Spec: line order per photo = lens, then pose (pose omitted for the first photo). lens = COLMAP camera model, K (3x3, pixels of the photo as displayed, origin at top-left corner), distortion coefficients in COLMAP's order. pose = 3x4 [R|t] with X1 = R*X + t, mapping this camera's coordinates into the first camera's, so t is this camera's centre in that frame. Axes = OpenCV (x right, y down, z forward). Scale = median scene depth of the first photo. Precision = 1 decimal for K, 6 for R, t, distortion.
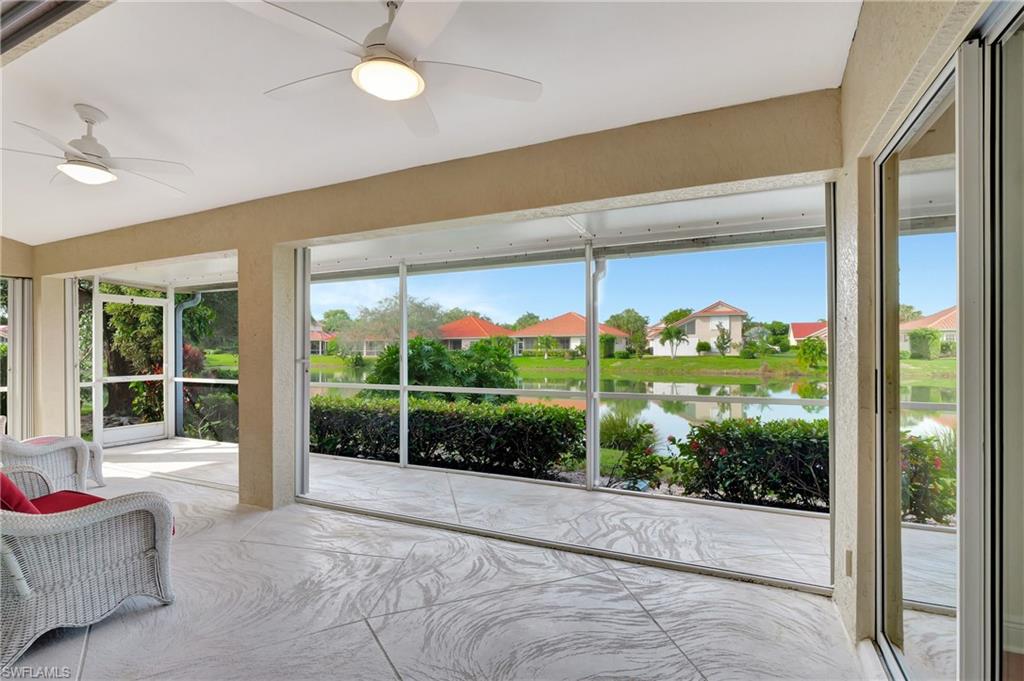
lens RADIAL K [[492.2, 0, 510.1], [0, 492.2, 340.5], [0, 0, 1]] dist [-0.015921, -0.000553]
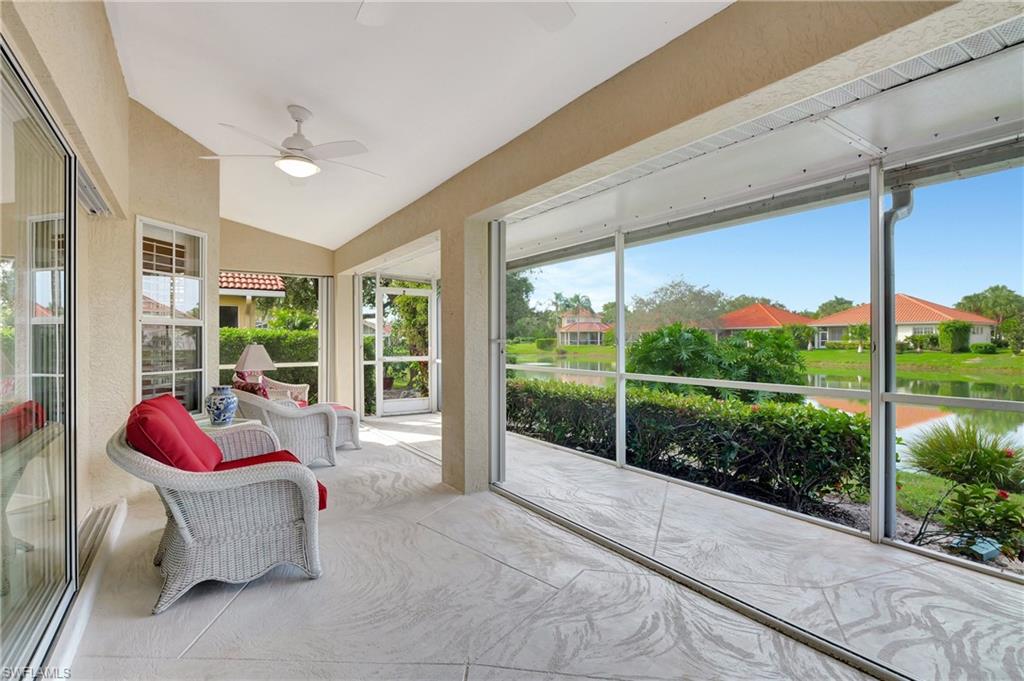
lens RADIAL K [[491.4, 0, 512.8], [0, 491.4, 334.4], [0, 0, 1]] dist [-0.017889, -0.000962]
pose [[0.851921, -0.001718, -0.523667, 0.073404], [0.004586, 0.999981, 0.004179, 0.019527], [0.523650, -0.005962, 0.851913, 0.165479]]
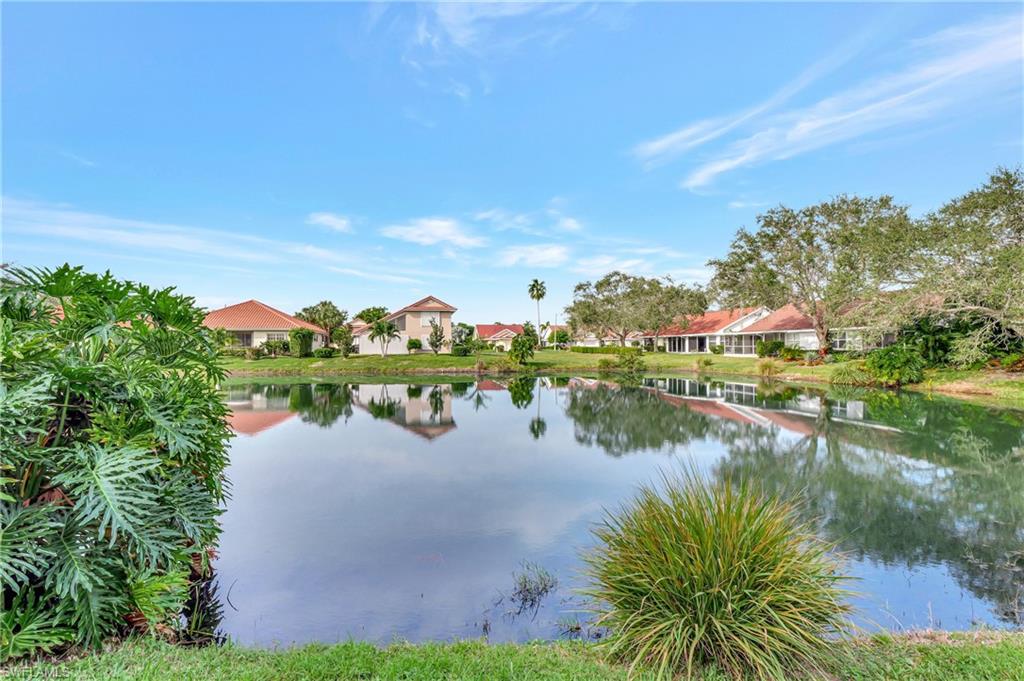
lens RADIAL K [[492.2, 0, 510.1], [0, 492.2, 340.5], [0, 0, 1]] dist [-0.015921, -0.000553]
pose [[0.808179, 0.011290, 0.588829, -0.067896], [-0.008744, 0.999936, -0.007171, 0.129500], [-0.588873, 0.000646, 0.808226, 1.720825]]
